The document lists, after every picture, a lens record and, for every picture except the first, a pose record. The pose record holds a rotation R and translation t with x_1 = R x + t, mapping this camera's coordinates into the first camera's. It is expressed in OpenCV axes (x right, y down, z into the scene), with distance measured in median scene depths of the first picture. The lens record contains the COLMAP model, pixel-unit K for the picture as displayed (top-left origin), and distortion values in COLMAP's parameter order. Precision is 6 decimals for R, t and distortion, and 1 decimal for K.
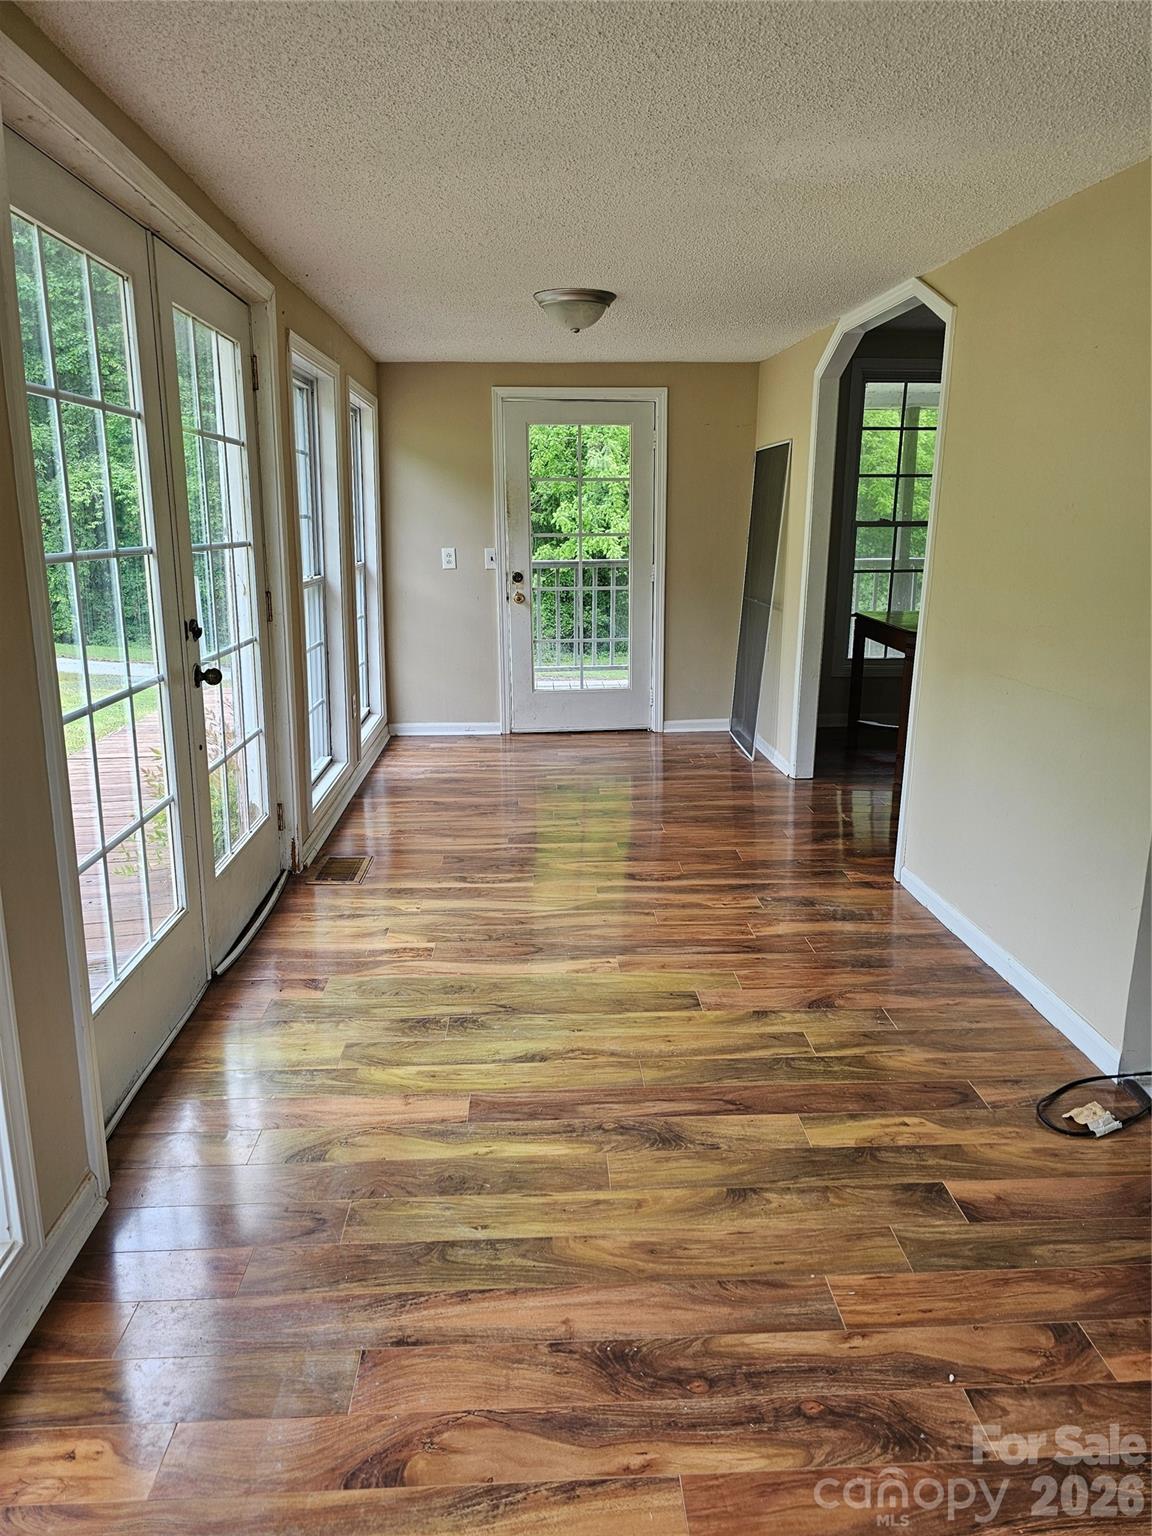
lens RADIAL K [[1033.9, 0, 573.5], [0, 1033.9, 766.6], [0, 0, 1]] dist [0.050870, -0.045988]
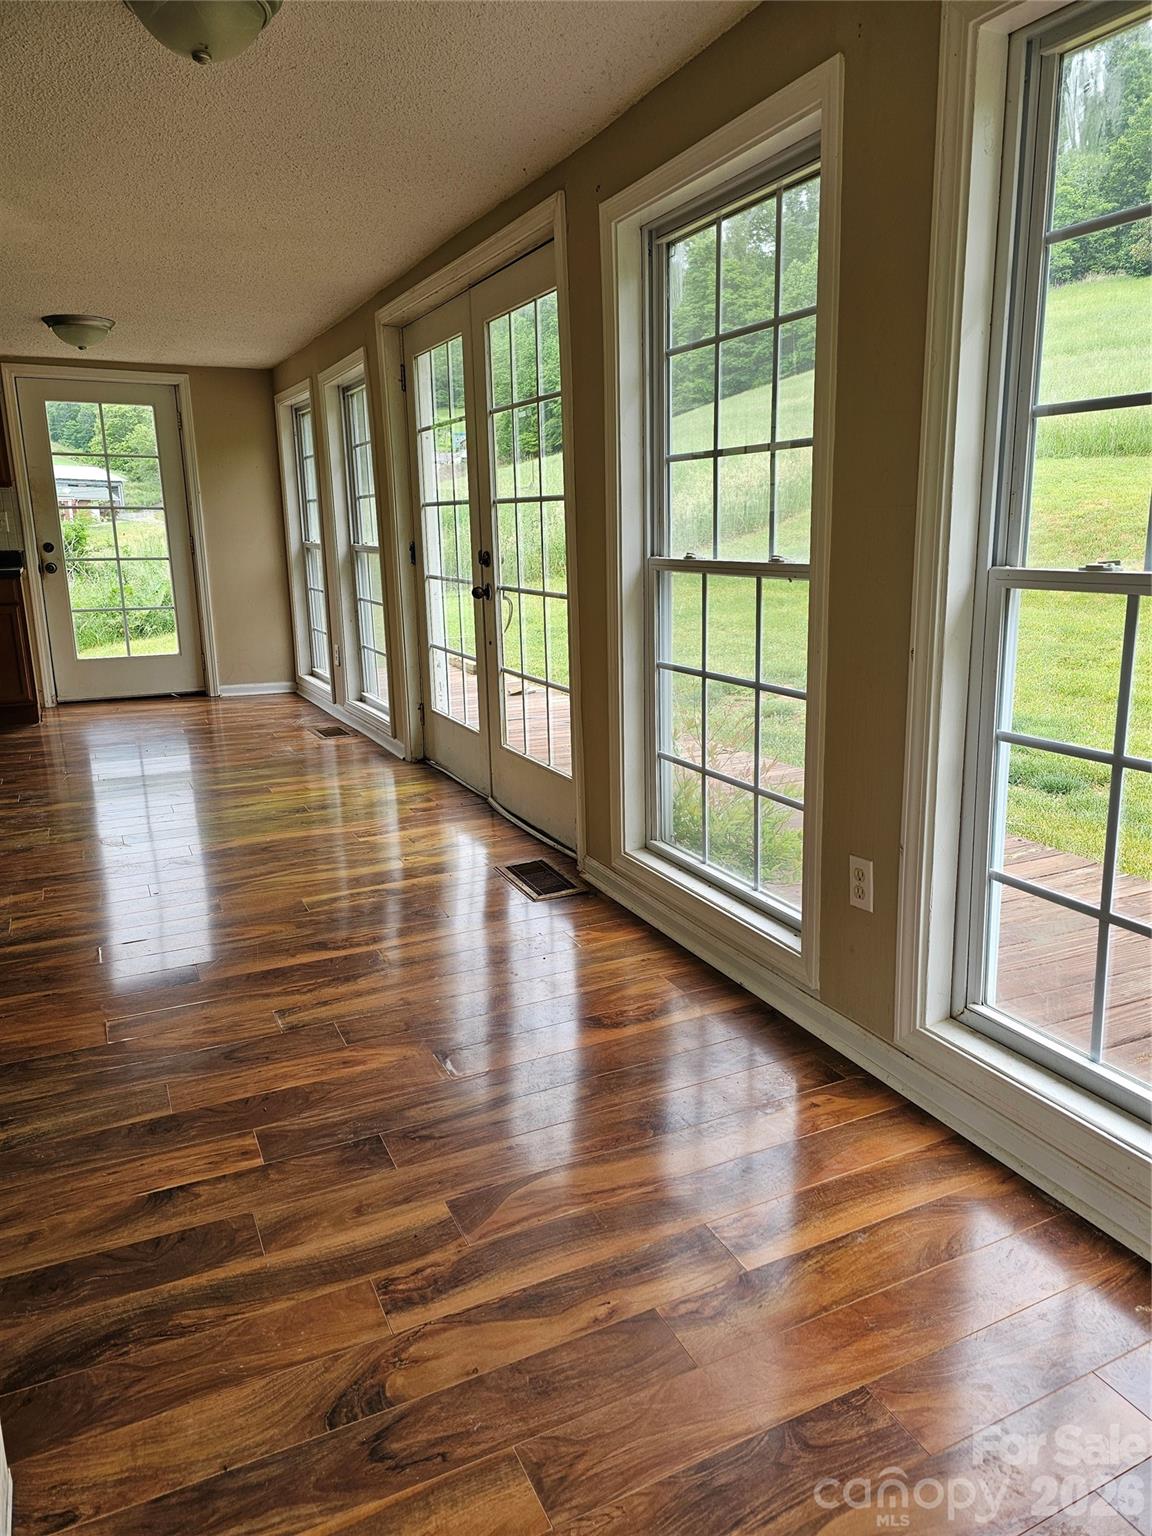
lens RADIAL K [[1033.9, 0, 578.2], [0, 1033.9, 764.2], [0, 0, 1]] dist [0.050870, -0.045988]
pose [[-0.918020, 0.098072, -0.384216, 0.073493], [-0.081230, 0.901875, 0.424291, -0.387744], [0.388126, 0.420717, -0.819973, 1.867665]]
